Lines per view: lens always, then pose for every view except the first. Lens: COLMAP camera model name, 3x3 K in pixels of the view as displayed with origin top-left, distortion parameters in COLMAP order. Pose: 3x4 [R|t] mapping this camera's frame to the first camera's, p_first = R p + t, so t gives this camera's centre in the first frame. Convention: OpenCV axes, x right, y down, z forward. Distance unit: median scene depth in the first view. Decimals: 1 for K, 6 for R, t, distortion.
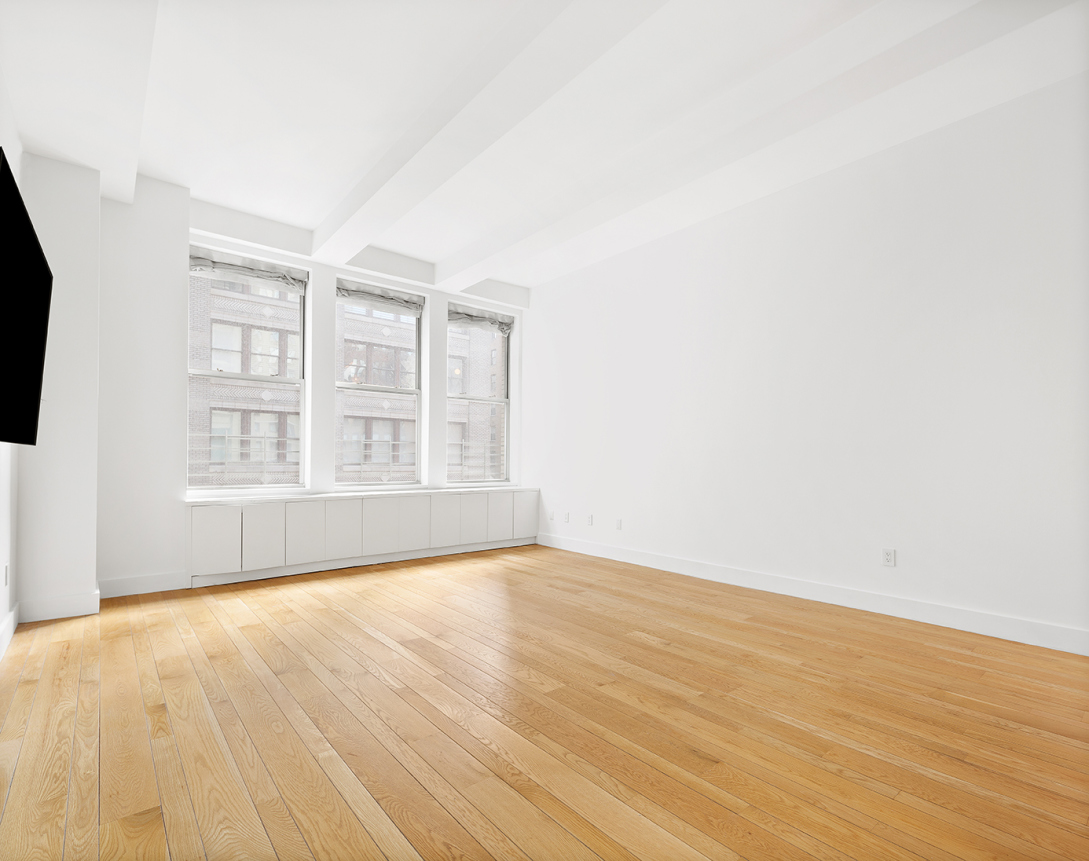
lens RADIAL K [[529.1, 0, 554.6], [0, 529.1, 456.1], [0, 0, 1]] dist [0.000151, -0.001849]
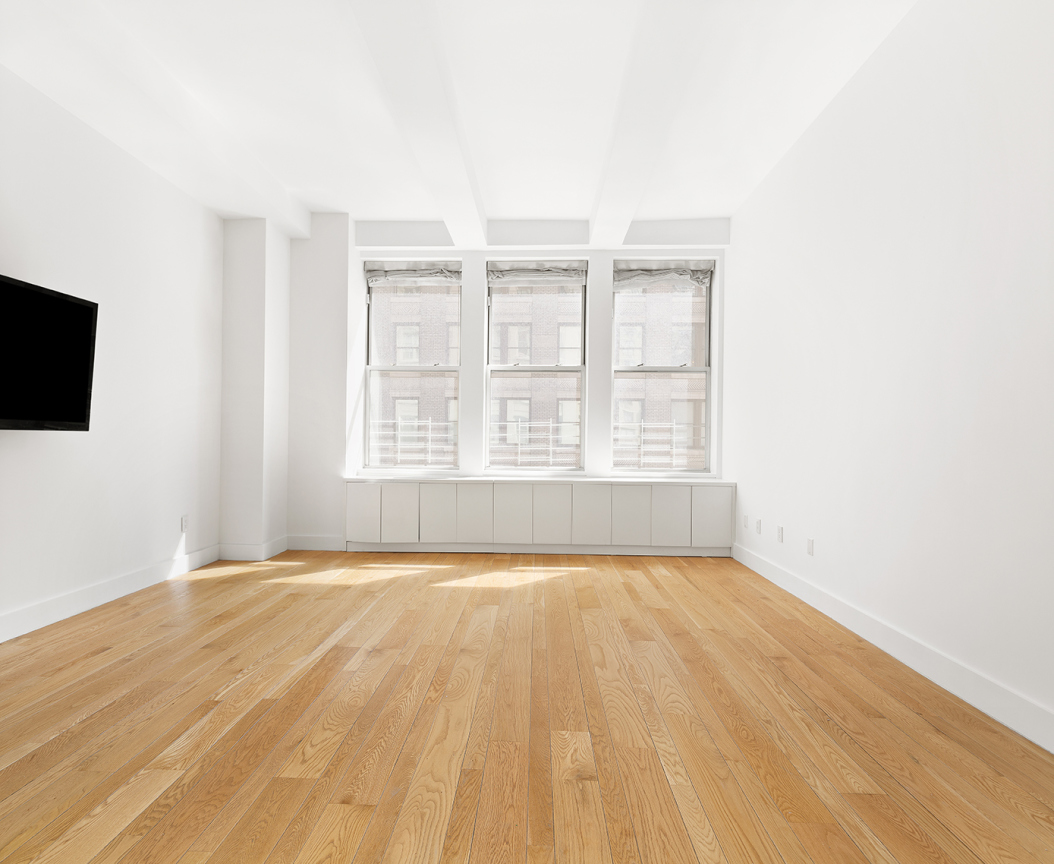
lens RADIAL K [[527.9, 0, 524.1], [0, 527.9, 434.9], [0, 0, 1]] dist [0.000130, -0.001219]
pose [[0.735309, -0.005398, -0.677711, 0.343650], [-0.000525, 0.999963, -0.008535, 0.000084], [0.677732, 0.006632, 0.735279, 0.345799]]
